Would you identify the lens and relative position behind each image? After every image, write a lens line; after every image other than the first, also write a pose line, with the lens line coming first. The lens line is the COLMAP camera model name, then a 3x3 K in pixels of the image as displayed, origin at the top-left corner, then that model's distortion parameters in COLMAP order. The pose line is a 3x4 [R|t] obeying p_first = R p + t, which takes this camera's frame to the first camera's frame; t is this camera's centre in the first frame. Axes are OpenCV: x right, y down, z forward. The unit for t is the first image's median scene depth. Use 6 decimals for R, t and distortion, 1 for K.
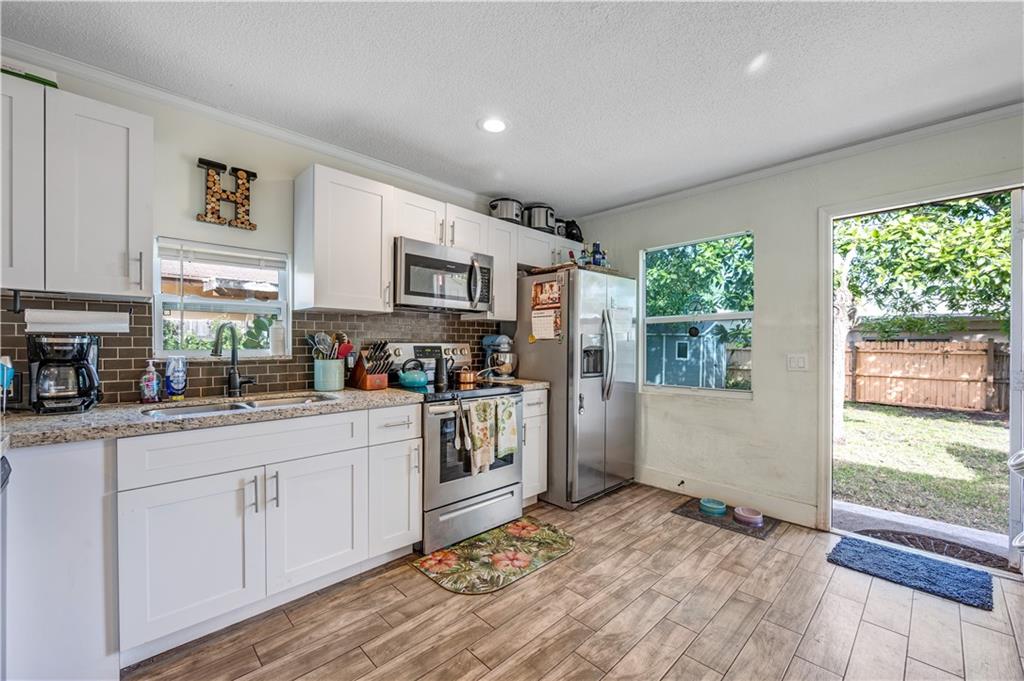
lens RADIAL K [[418.3, 0, 510.9], [0, 418.3, 348.4], [0, 0, 1]] dist [0.001963, -0.001417]
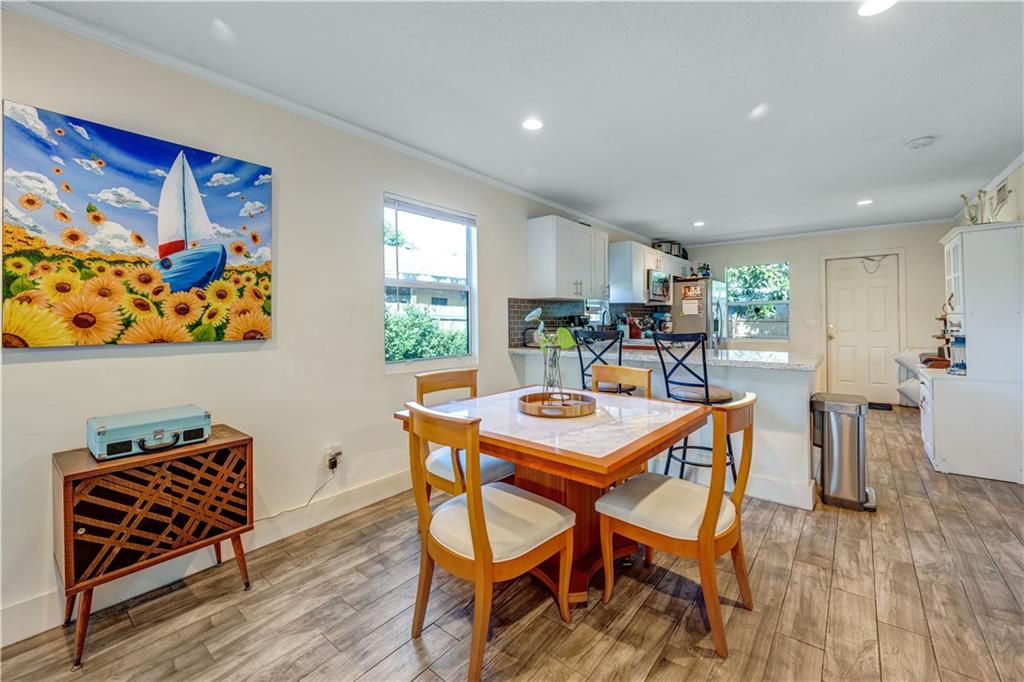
lens RADIAL K [[421.3, 0, 520.2], [0, 421.3, 320.1], [0, 0, 1]] dist [-0.006122, 0.001013]
pose [[0.992012, -0.010774, 0.125682, -1.237232], [0.011444, 0.999924, -0.004604, 0.003612], [-0.125623, 0.006006, 0.992060, -1.112431]]
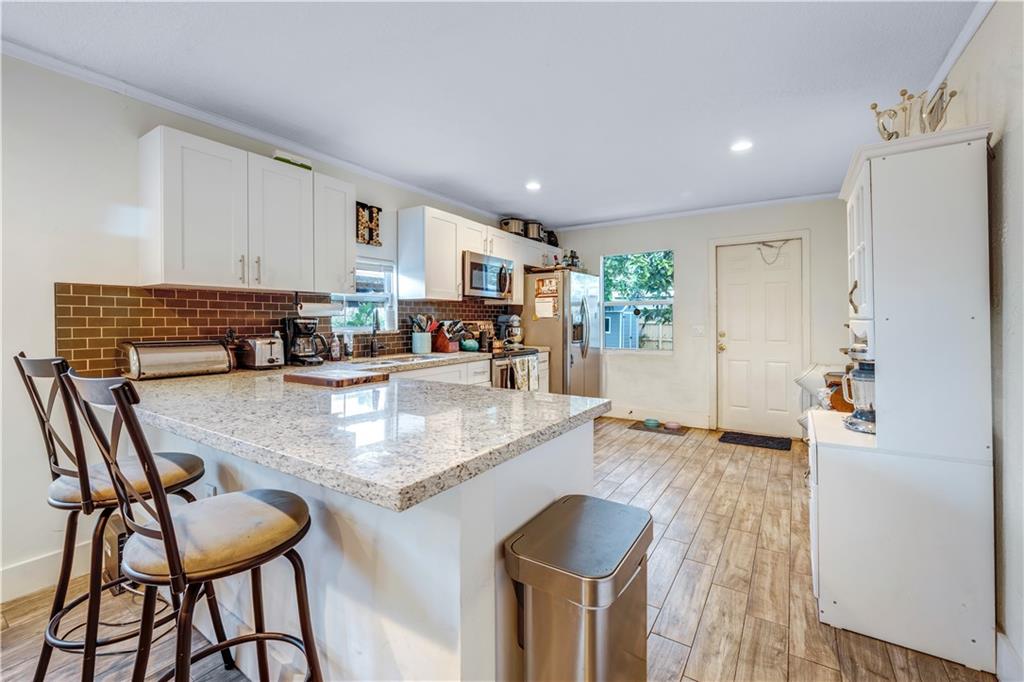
lens RADIAL K [[421.3, 0, 522.6], [0, 421.3, 323.6], [0, 0, 1]] dist [-0.006122, 0.001013]
pose [[0.974464, -0.007130, 0.224431, -0.417254], [0.007311, 0.999973, 0.000025, -0.002519], [-0.224425, 0.001616, 0.974490, -0.532867]]
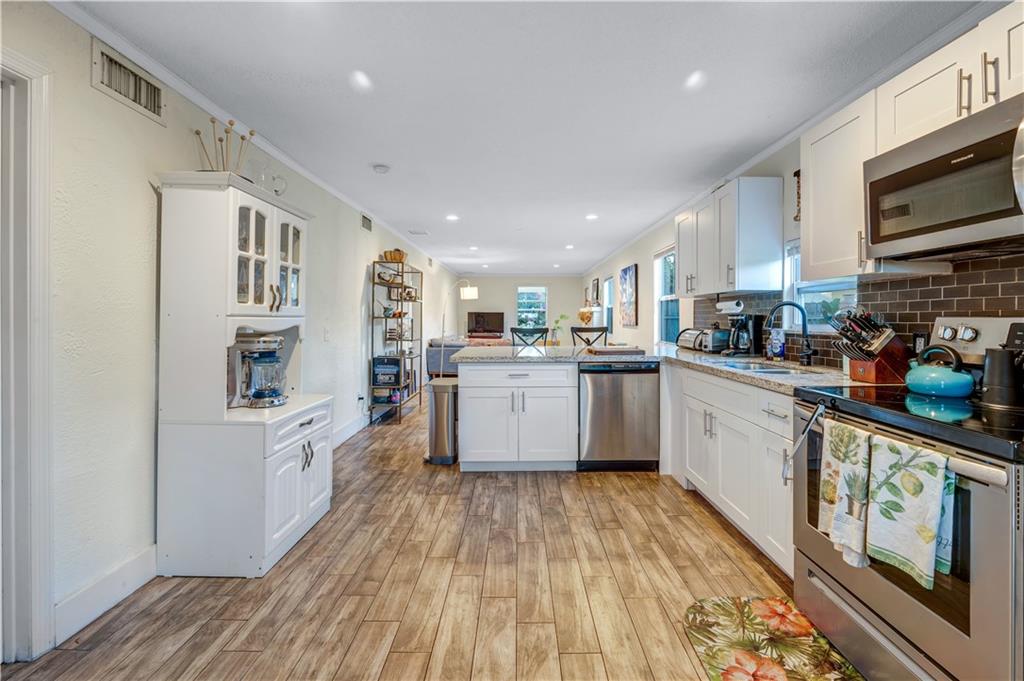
lens RADIAL K [[418.3, 0, 524.1], [0, 418.3, 321.4], [0, 0, 1]] dist [0.001963, -0.001417]
pose [[-0.683918, 0.002149, -0.729556, 0.620395], [-0.009180, 0.999891, 0.011551, -0.010519], [0.729501, 0.014598, -0.683824, 1.075276]]
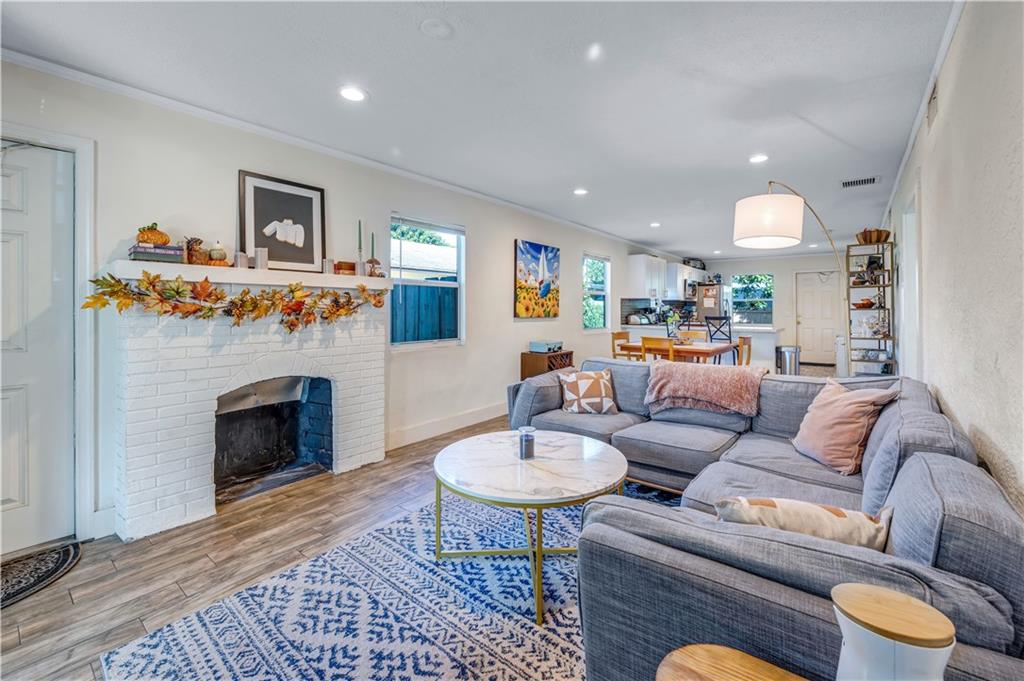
lens RADIAL K [[418.3, 0, 521.3], [0, 418.3, 307.6], [0, 0, 1]] dist [0.001963, -0.001417]
pose [[0.990718, -0.001257, 0.135924, -2.158878], [0.002663, 0.999945, -0.010162, 0.007111], [-0.135904, 0.010430, 0.990667, -2.343090]]
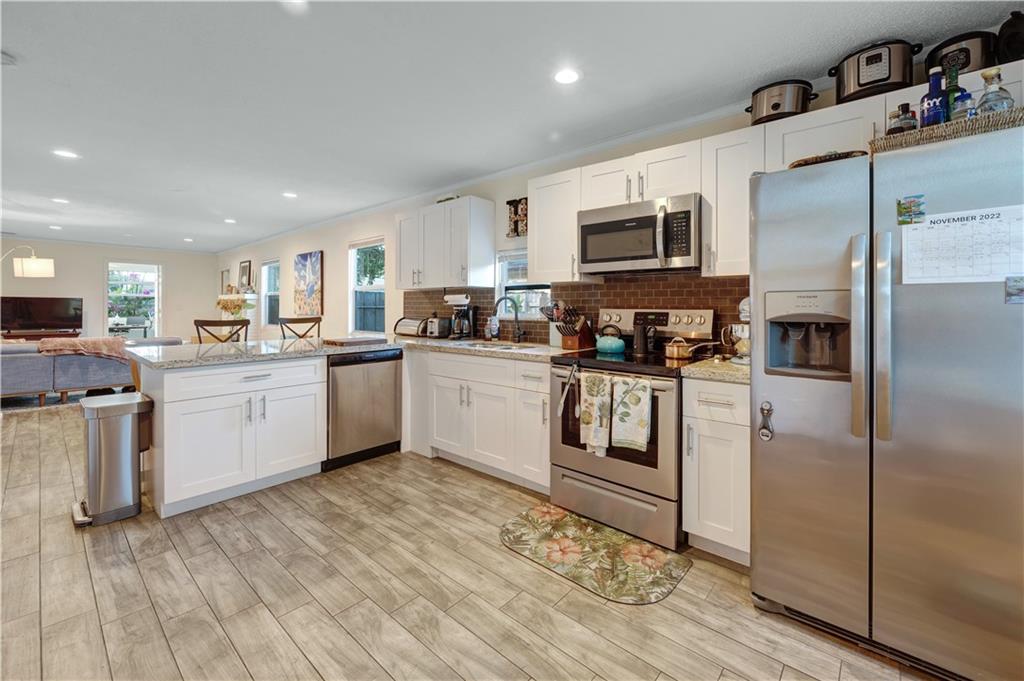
lens RADIAL K [[418.3, 0, 515.9], [0, 418.3, 312.3], [0, 0, 1]] dist [0.001963, -0.001417]
pose [[0.085118, 0.007941, -0.996339, 0.820650], [-0.012020, 0.999904, 0.006943, -0.011059], [0.996298, 0.011385, 0.085205, 0.757518]]
